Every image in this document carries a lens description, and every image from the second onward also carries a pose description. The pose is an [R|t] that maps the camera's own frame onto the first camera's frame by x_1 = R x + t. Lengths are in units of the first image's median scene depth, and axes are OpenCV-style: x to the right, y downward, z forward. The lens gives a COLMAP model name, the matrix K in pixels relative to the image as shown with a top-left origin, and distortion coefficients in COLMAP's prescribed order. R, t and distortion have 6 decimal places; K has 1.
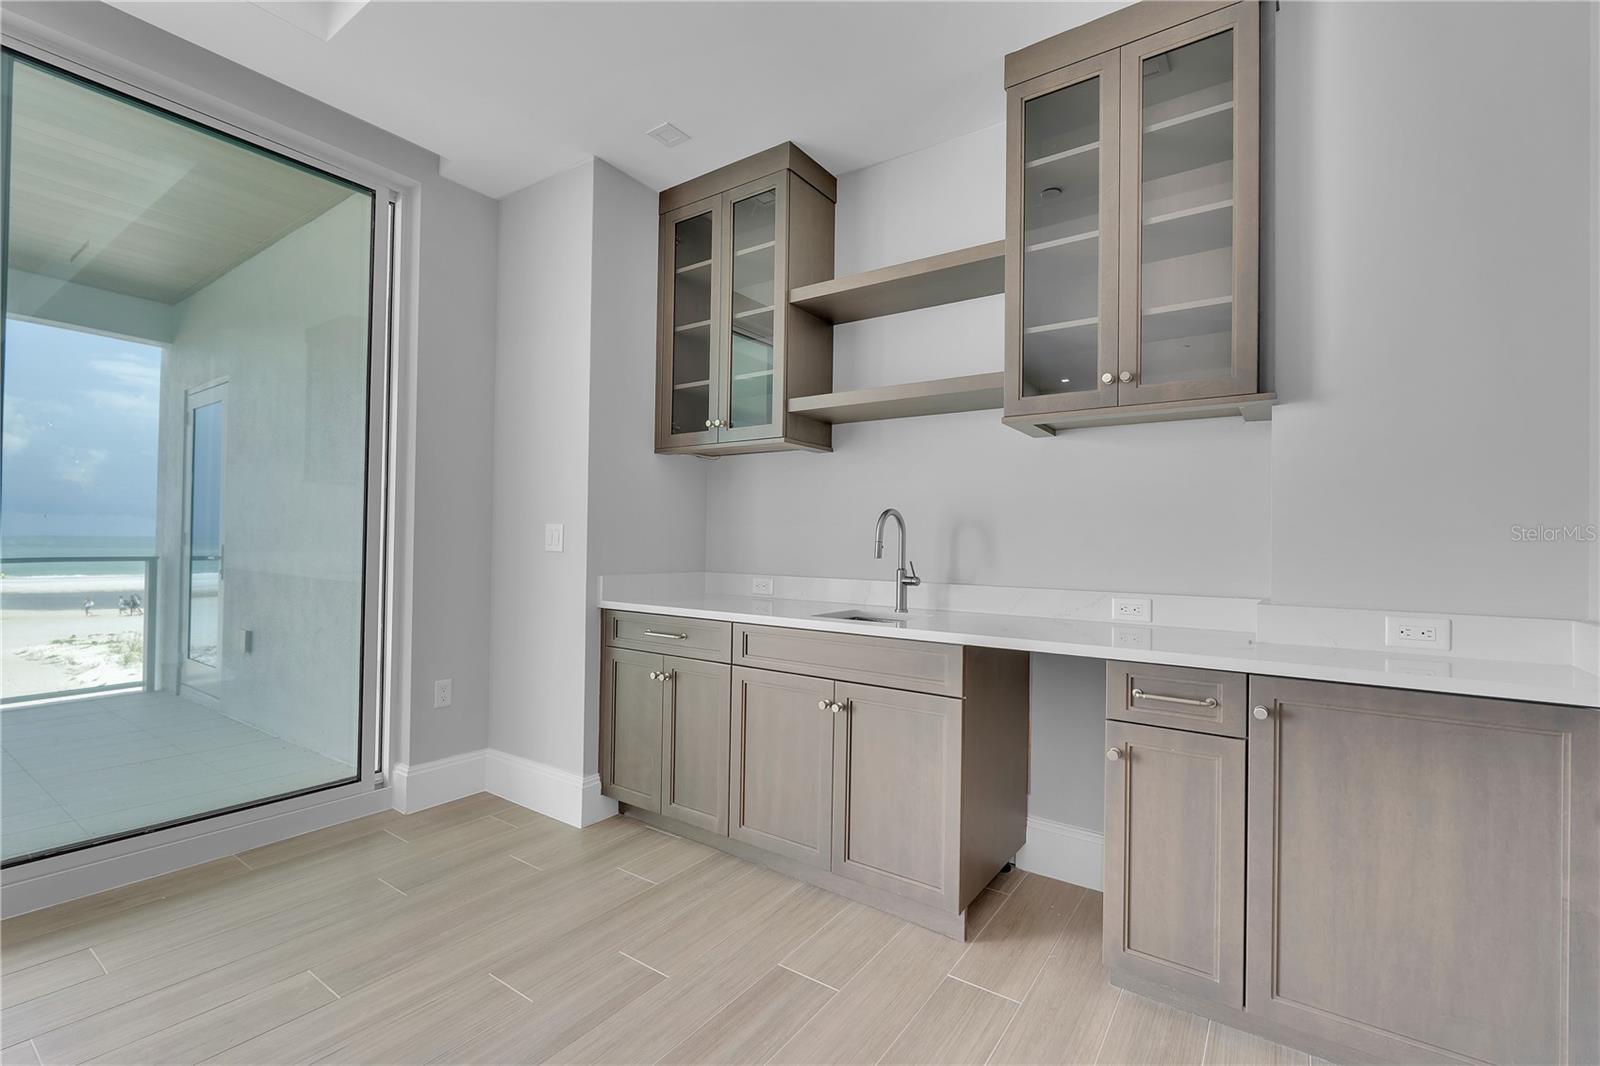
lens RADIAL K [[699.4, 0, 796.5], [0, 699.4, 536.2], [0, 0, 1]] dist [-0.004678, 0.000192]
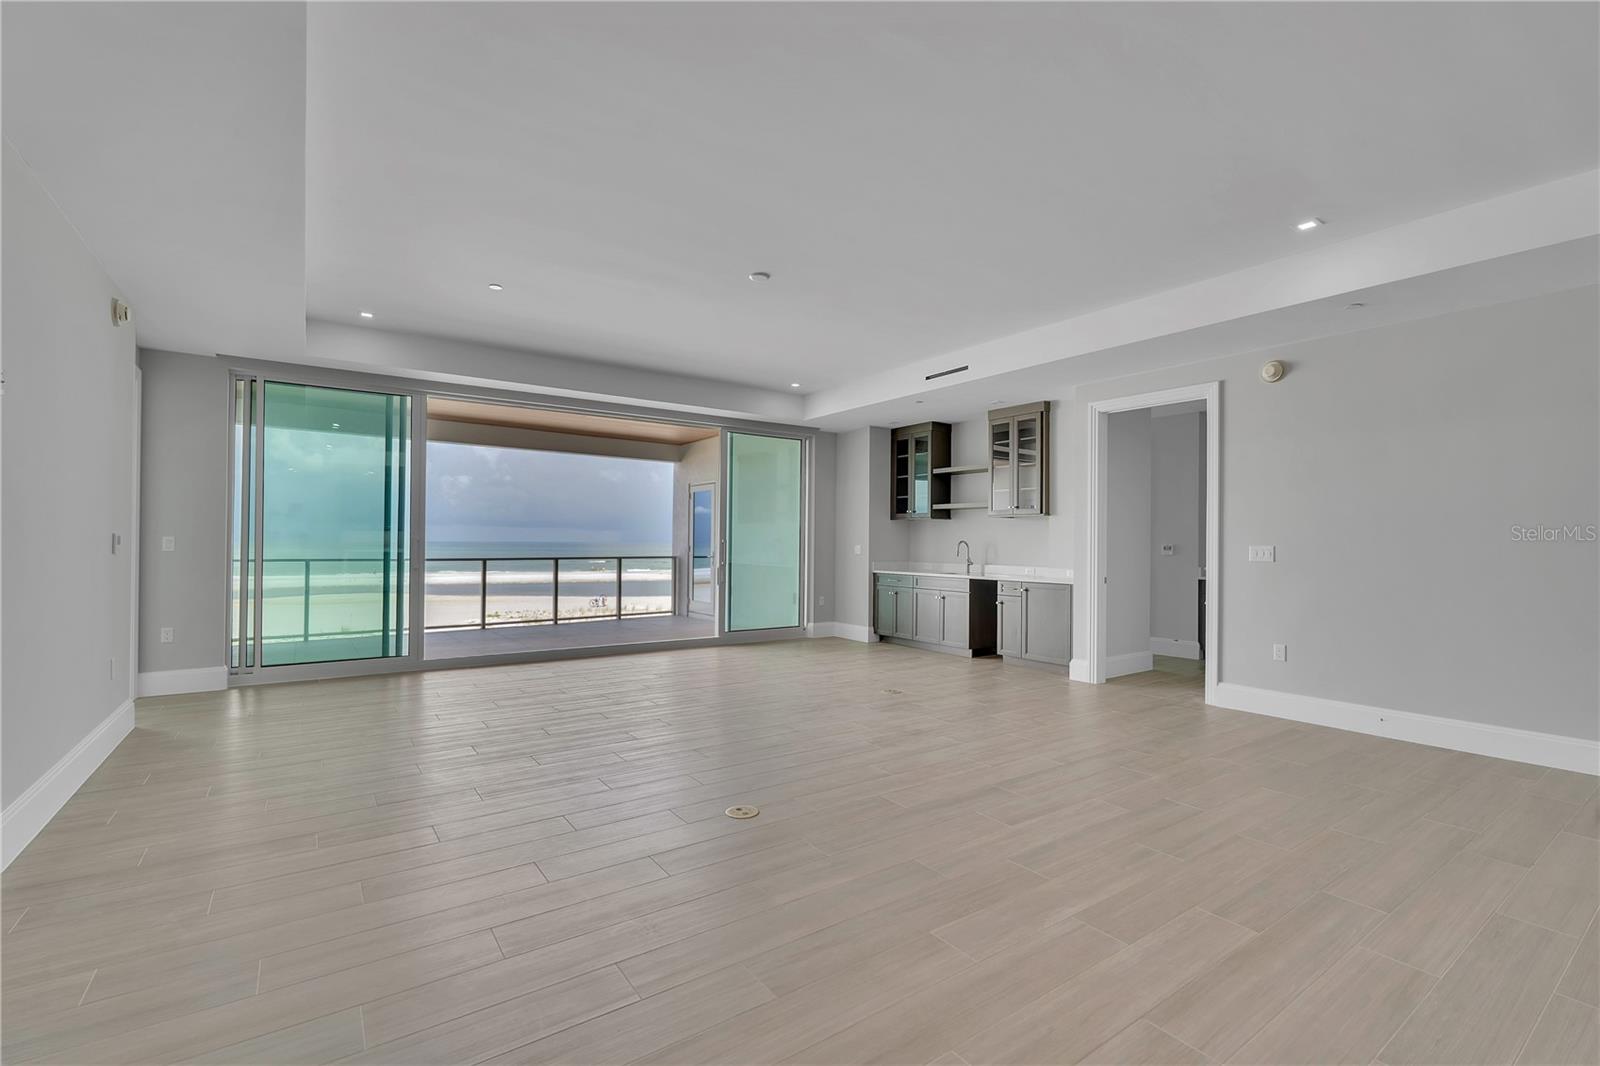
lens RADIAL K [[699.4, 0, 796.5], [0, 699.4, 536.2], [0, 0, 1]] dist [-0.004678, 0.000192]
pose [[0.941867, -0.009959, -0.335839, 0.426089], [0.008453, 0.999947, -0.005947, -0.040510], [0.335881, 0.002762, 0.941901, -1.963104]]
